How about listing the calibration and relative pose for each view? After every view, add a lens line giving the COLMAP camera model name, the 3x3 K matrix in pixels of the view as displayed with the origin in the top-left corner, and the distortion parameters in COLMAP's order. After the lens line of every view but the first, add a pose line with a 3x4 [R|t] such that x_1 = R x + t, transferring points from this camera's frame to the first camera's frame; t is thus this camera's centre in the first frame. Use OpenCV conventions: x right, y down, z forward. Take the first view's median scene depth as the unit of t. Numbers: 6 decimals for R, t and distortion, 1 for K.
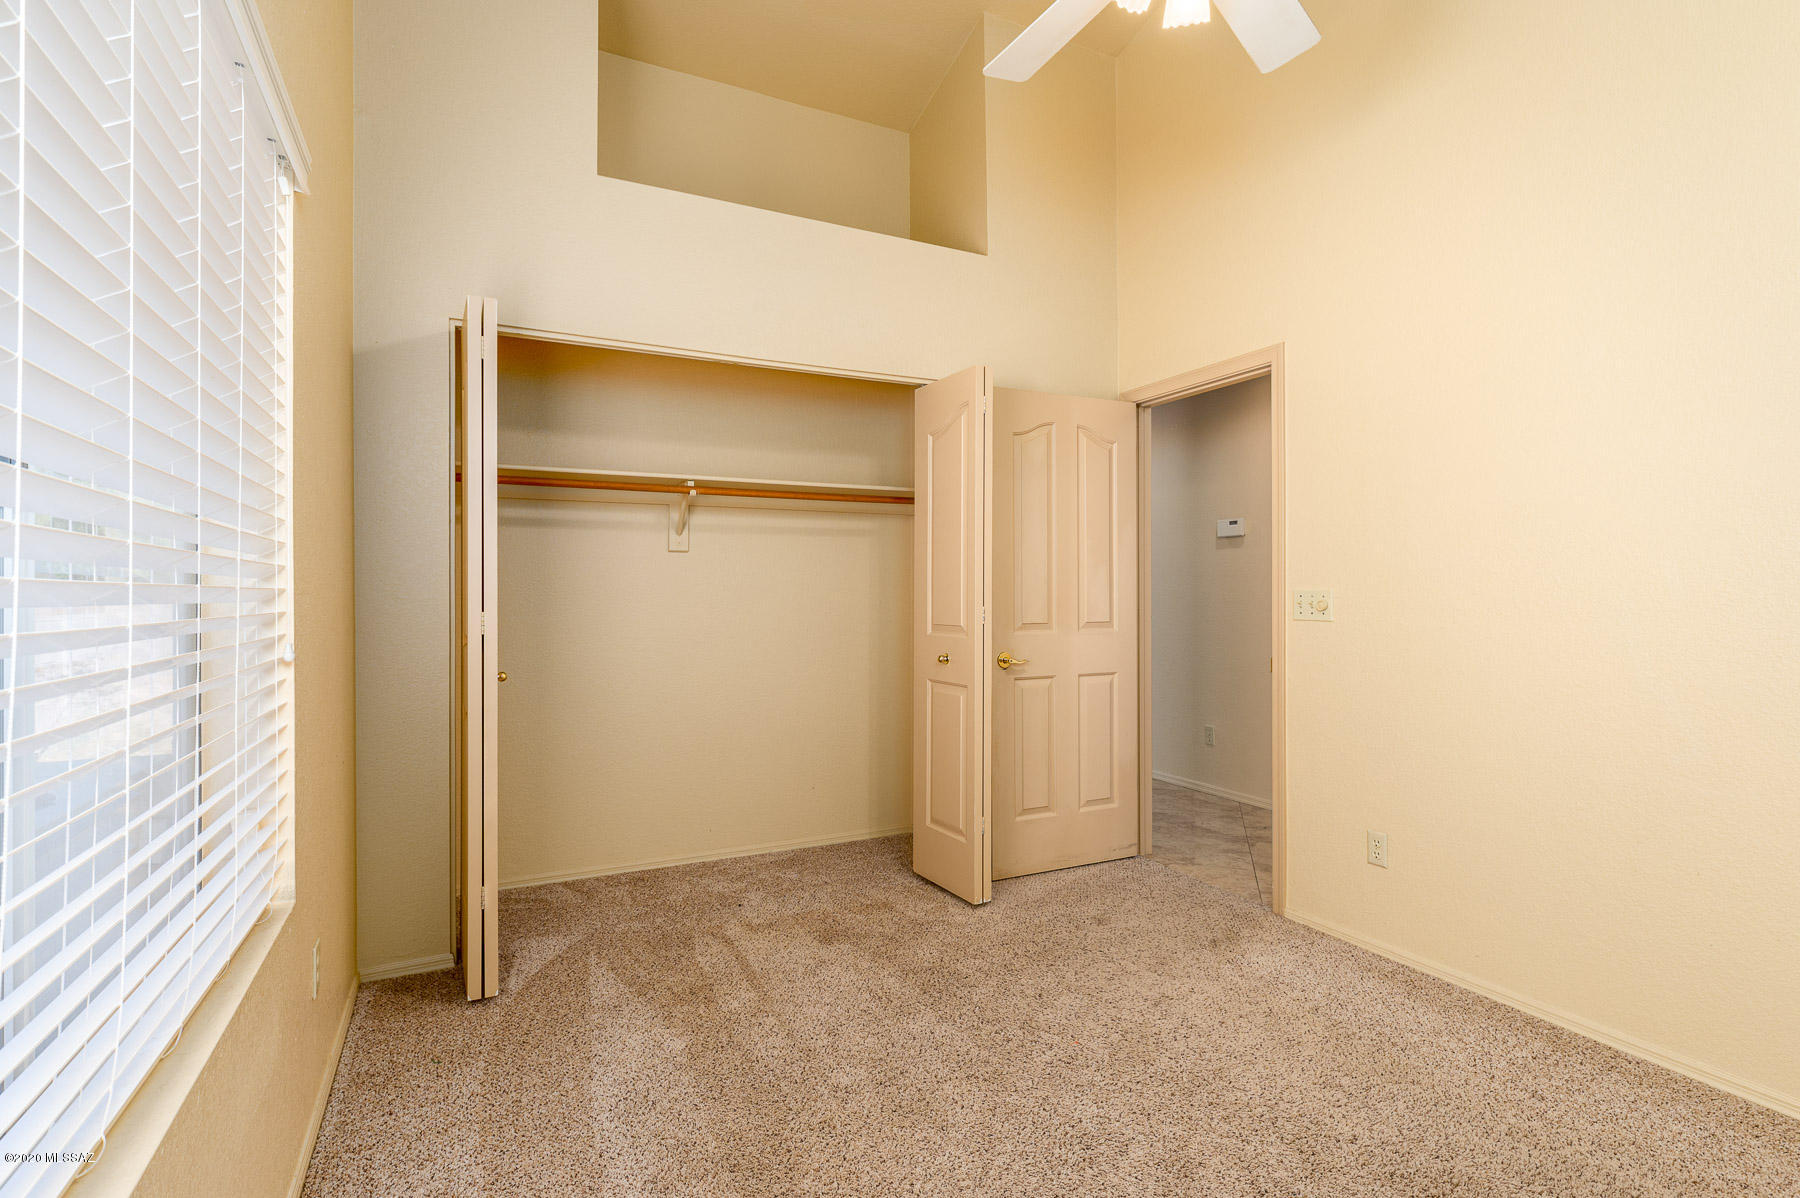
lens RADIAL K [[859.1, 0, 900.0], [0, 859.1, 599.0], [0, 0, 1]] dist [0.001227, 0.000089]
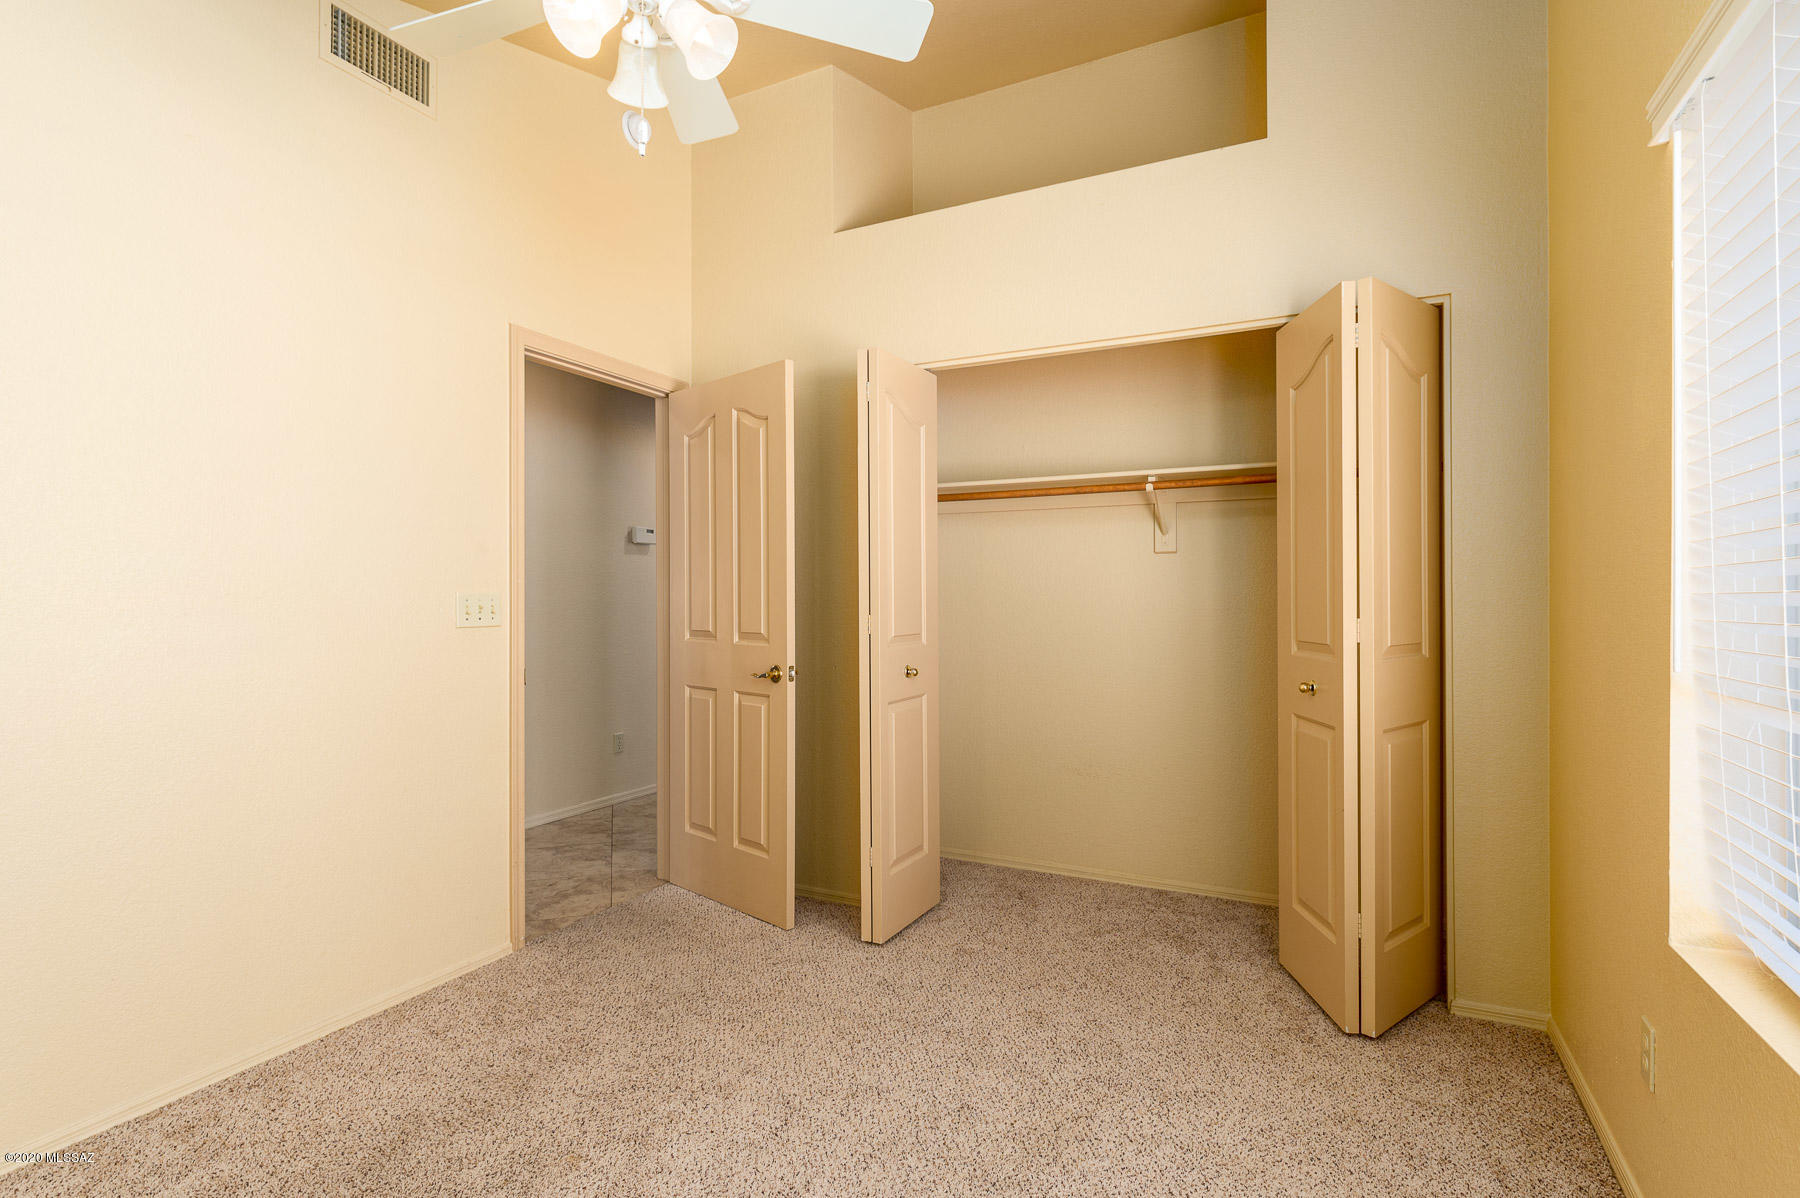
lens RADIAL K [[859.1, 0, 900.0], [0, 859.1, 599.0], [0, 0, 1]] dist [0.001227, 0.000089]
pose [[0.596022, -0.002408, -0.802965, 0.445593], [-0.005840, 0.999956, -0.007333, -0.000522], [0.802947, 0.009060, 0.595982, 0.261606]]
